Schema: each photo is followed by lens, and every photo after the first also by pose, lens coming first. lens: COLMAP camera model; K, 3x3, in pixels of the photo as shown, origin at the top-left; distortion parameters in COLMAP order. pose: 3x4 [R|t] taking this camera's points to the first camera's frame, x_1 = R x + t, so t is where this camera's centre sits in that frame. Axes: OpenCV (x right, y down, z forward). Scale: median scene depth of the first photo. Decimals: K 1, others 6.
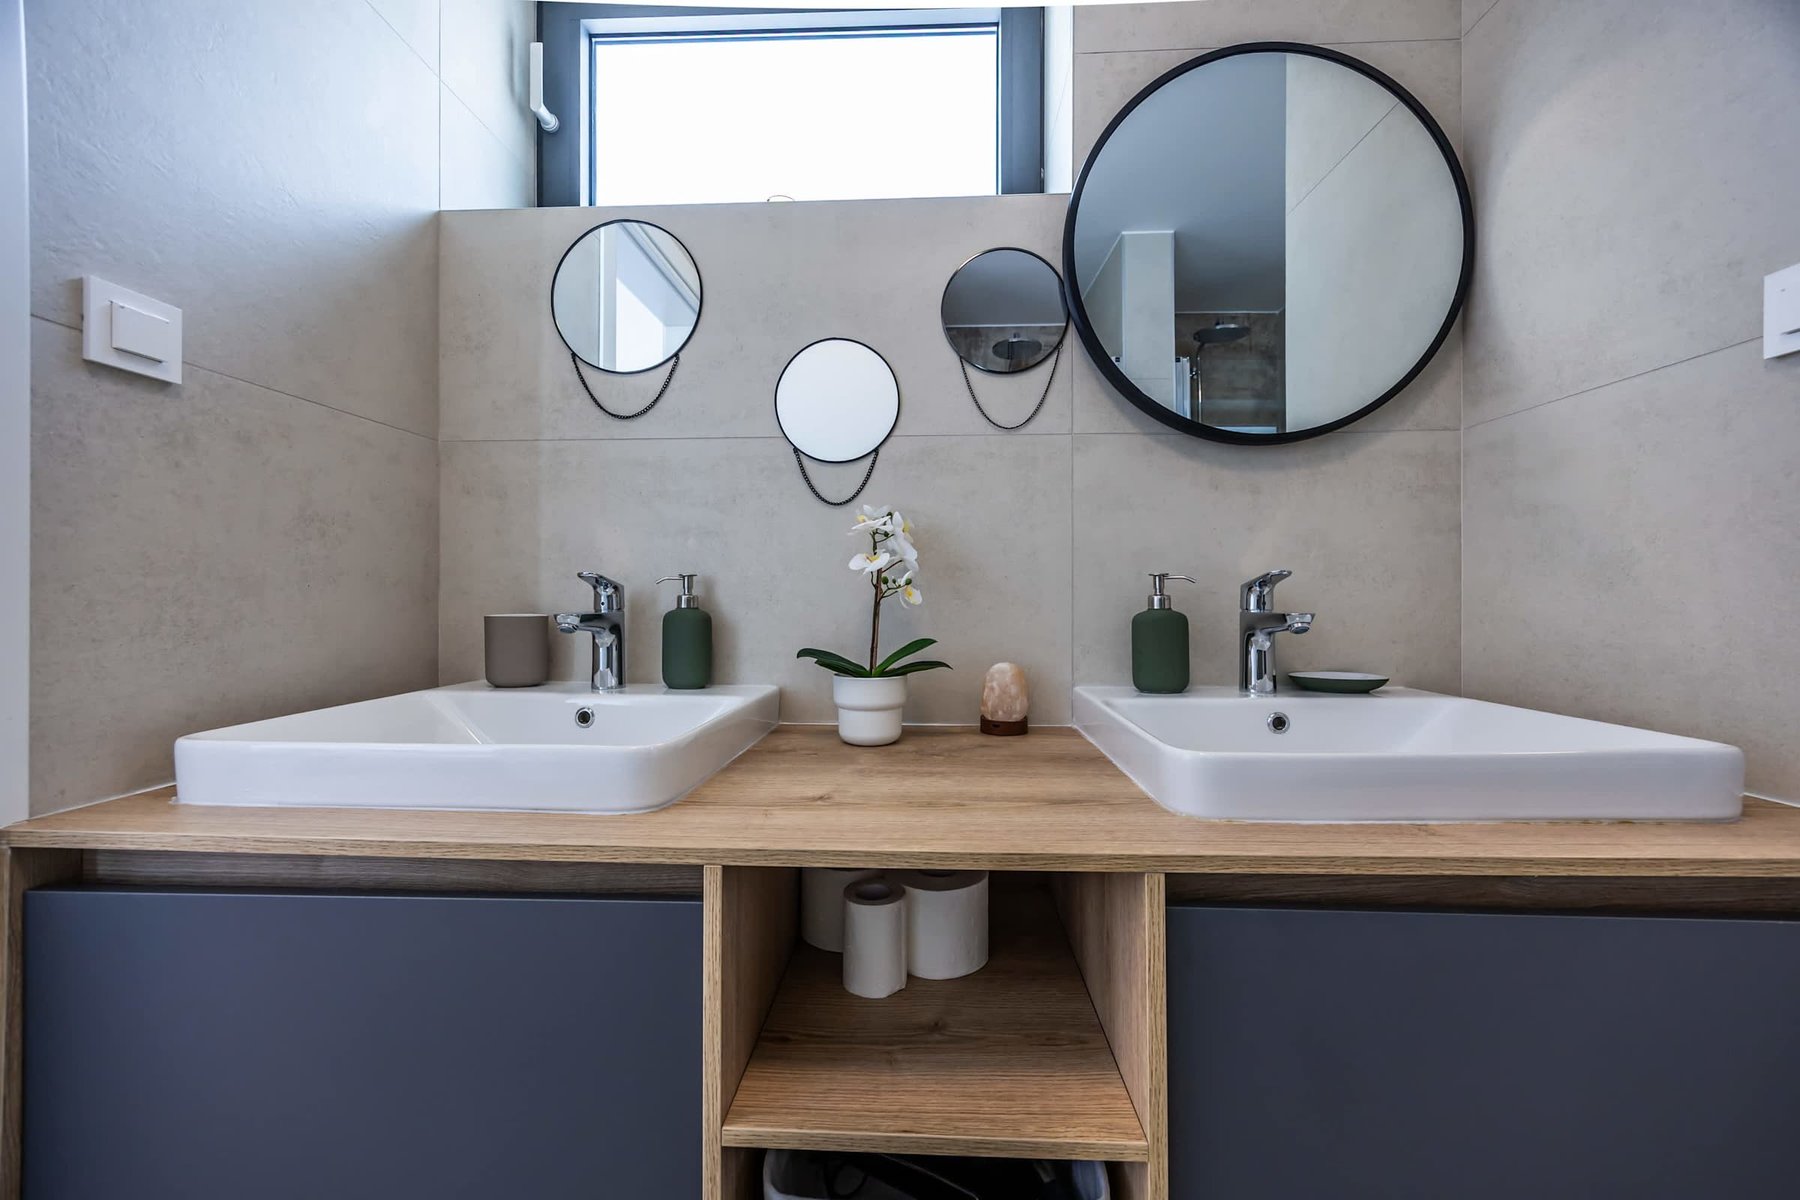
lens RADIAL K [[706.2, 0, 900.0], [0, 706.2, 600.0], [0, 0, 1]] dist [-0.001403, 0.000211]
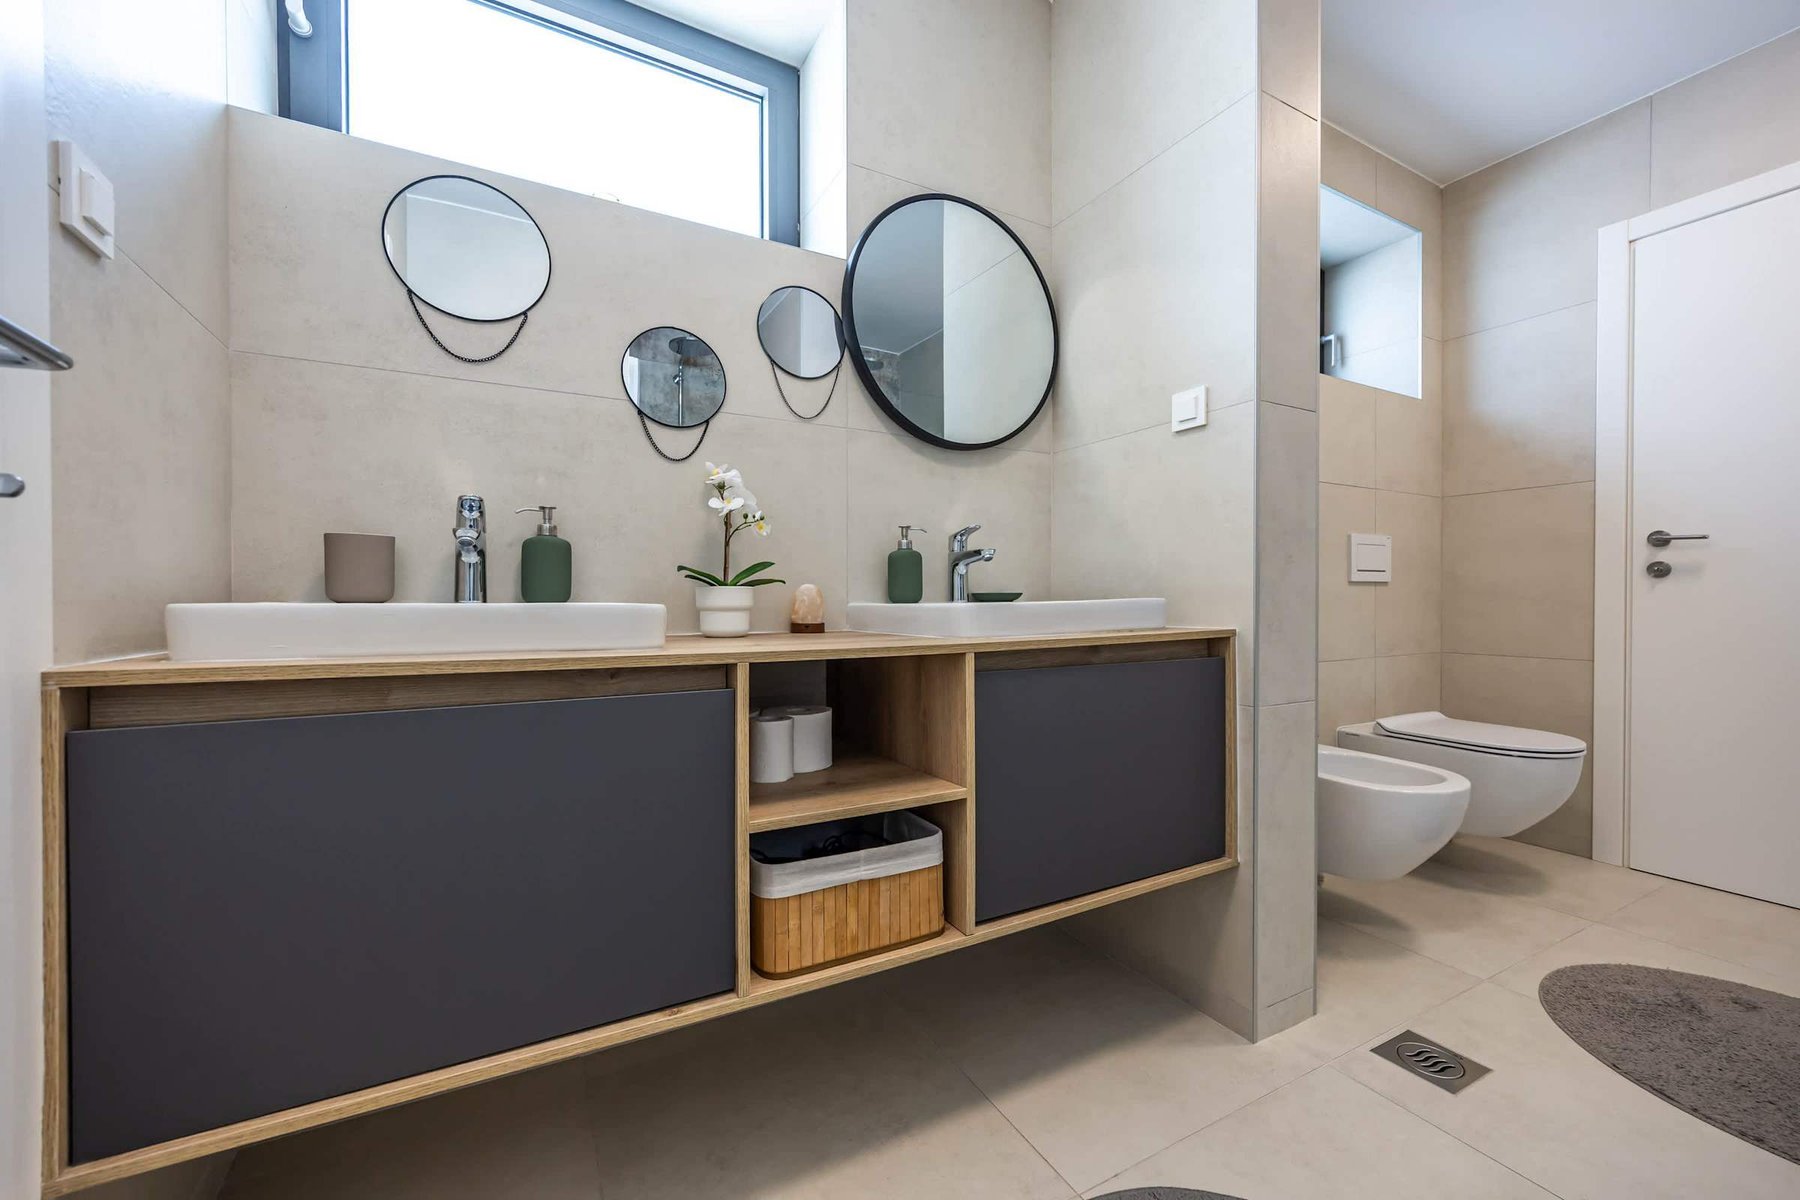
lens RADIAL K [[706.2, 0, 900.0], [0, 706.2, 600.0], [0, 0, 1]] dist [-0.001403, 0.000211]
pose [[0.856054, 0.003184, 0.516877, -0.432592], [0.000398, 0.999977, -0.006819, 0.133440], [-0.516886, 0.006043, 0.856033, -0.305647]]
